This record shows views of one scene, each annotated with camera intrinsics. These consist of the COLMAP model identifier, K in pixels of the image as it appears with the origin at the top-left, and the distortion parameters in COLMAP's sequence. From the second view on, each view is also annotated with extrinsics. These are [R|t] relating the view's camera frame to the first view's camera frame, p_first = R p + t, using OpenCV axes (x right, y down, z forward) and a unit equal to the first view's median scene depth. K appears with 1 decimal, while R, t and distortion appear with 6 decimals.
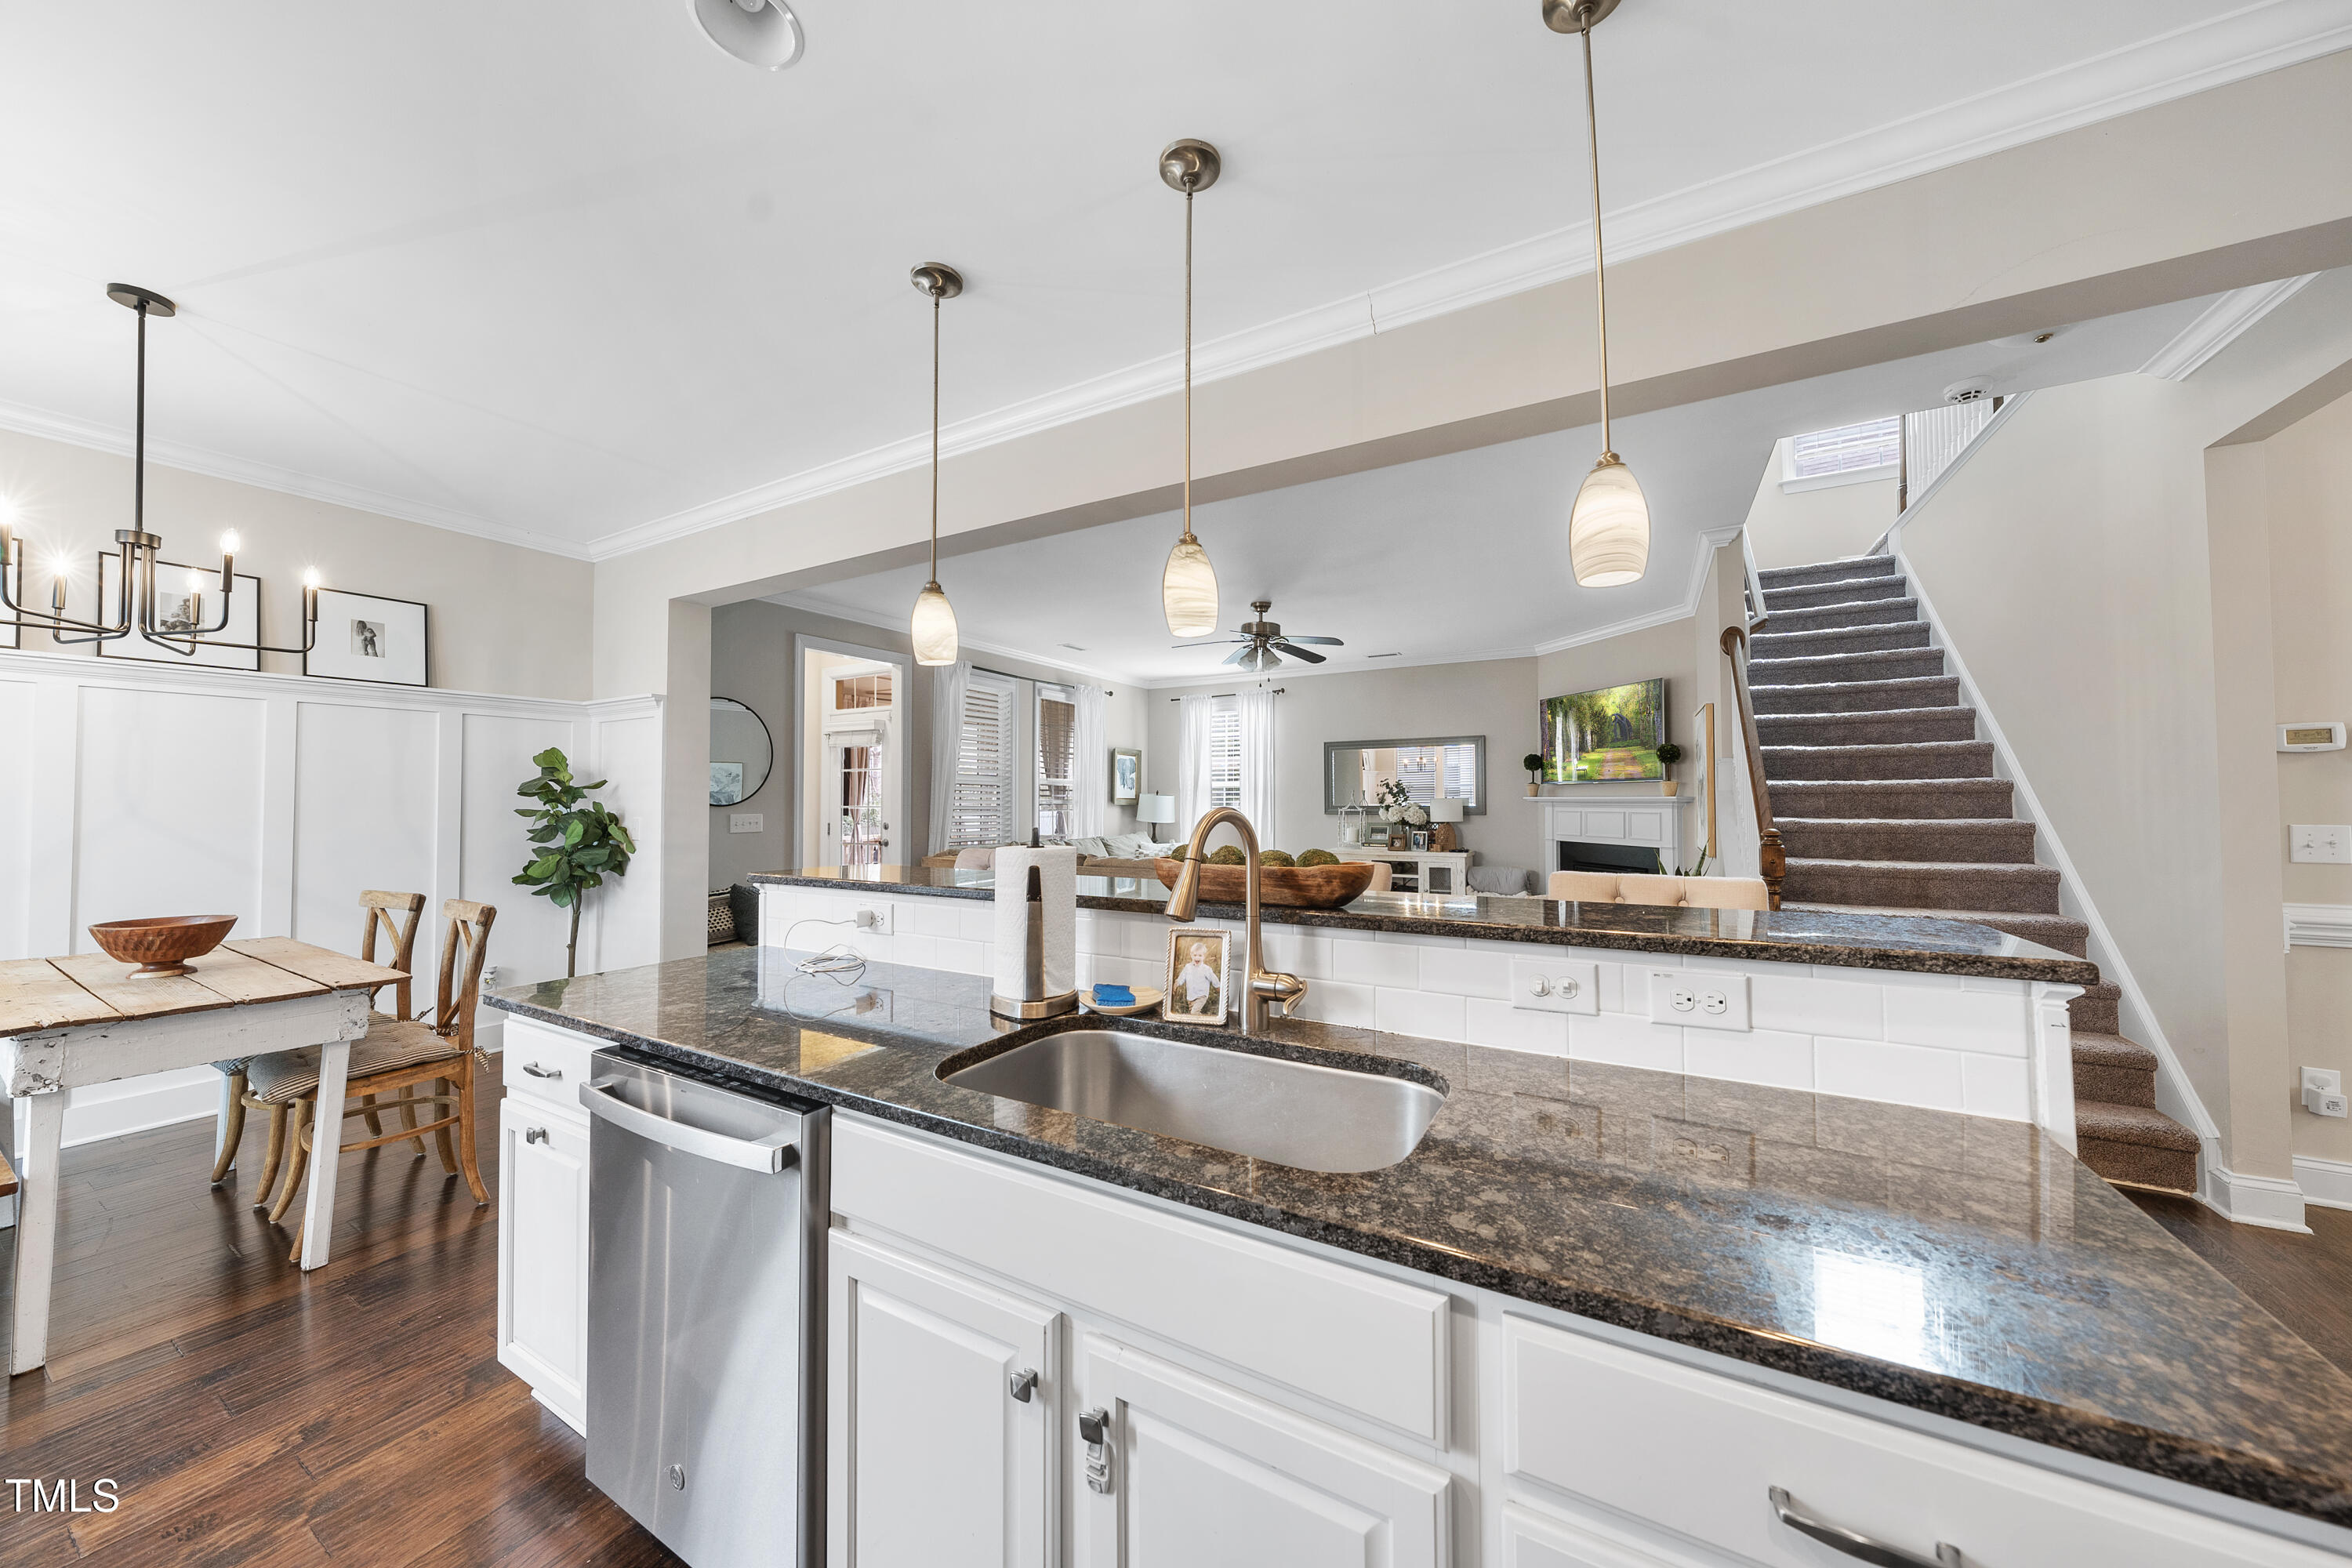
lens RADIAL K [[791.8, 0, 1182.5], [0, 791.8, 789.8], [0, 0, 1]] dist [0.000476, 0.000054]
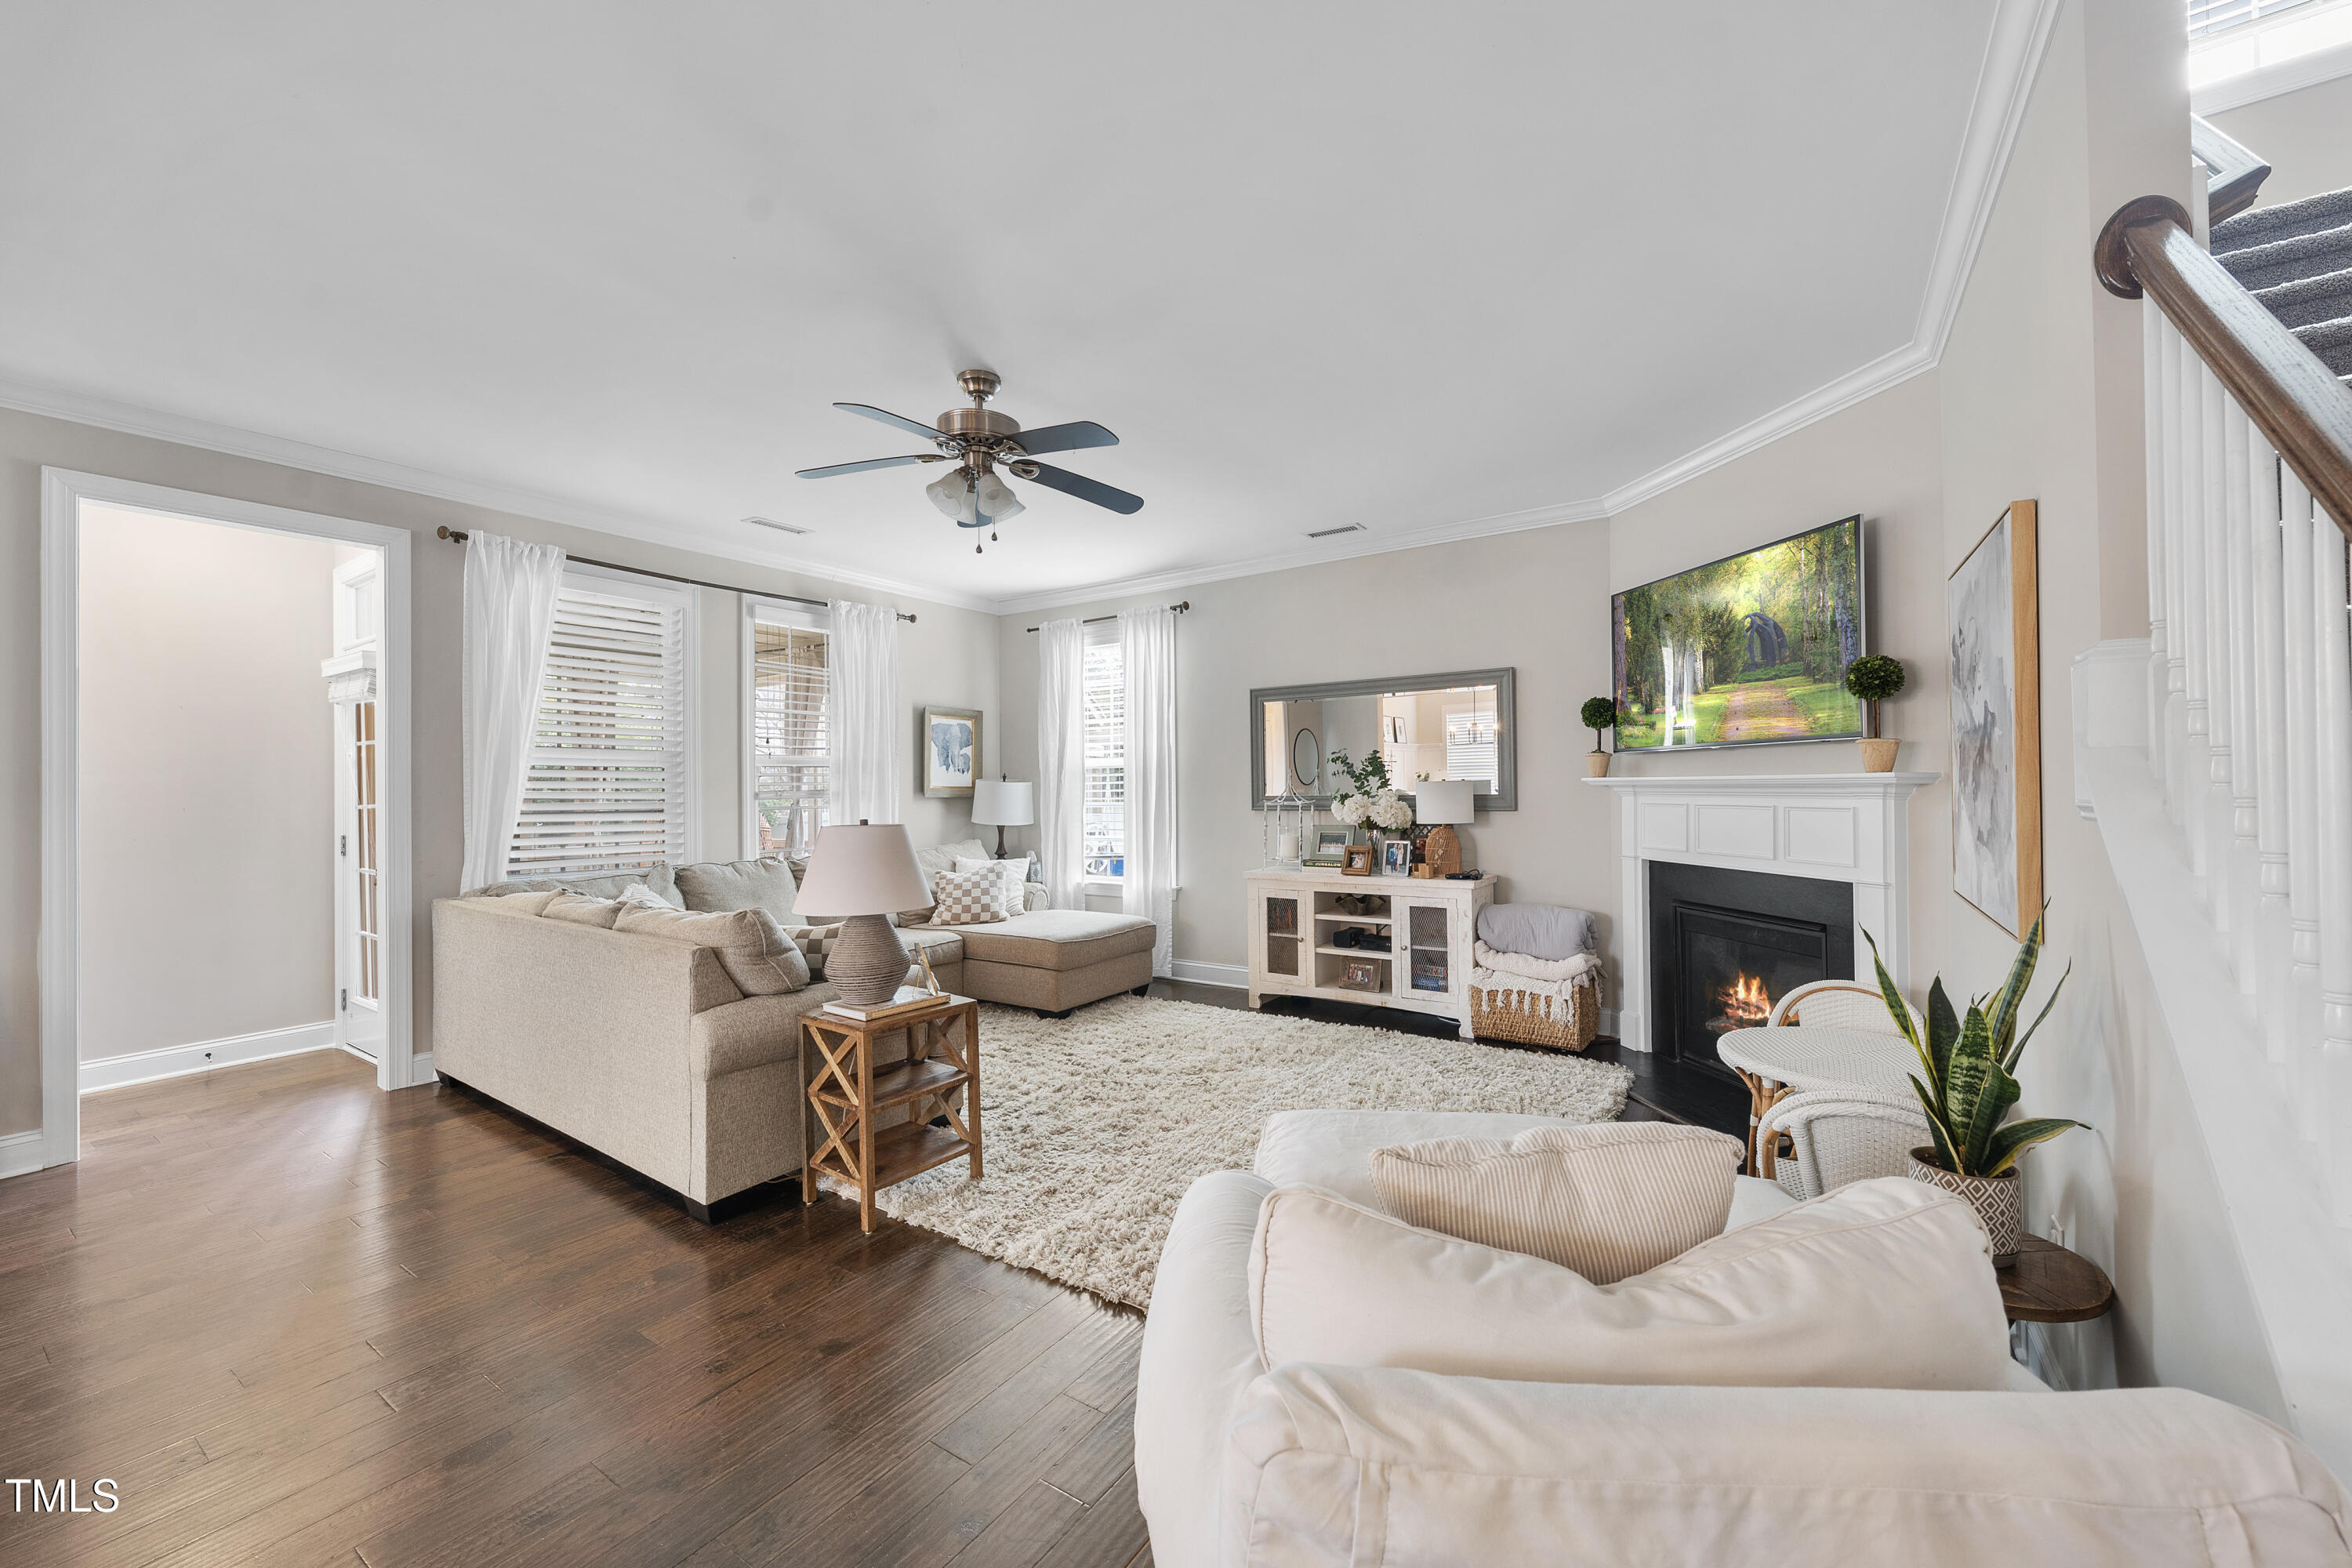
lens RADIAL K [[934.5, 0, 1182.6], [0, 934.5, 774.7], [0, 0, 1]] dist [-0.001615, -0.000176]
pose [[0.998790, -0.012508, -0.047555, 0.179395], [0.012643, 0.999917, 0.002543, 0.001837], [0.047519, -0.003141, 0.998865, 0.329648]]
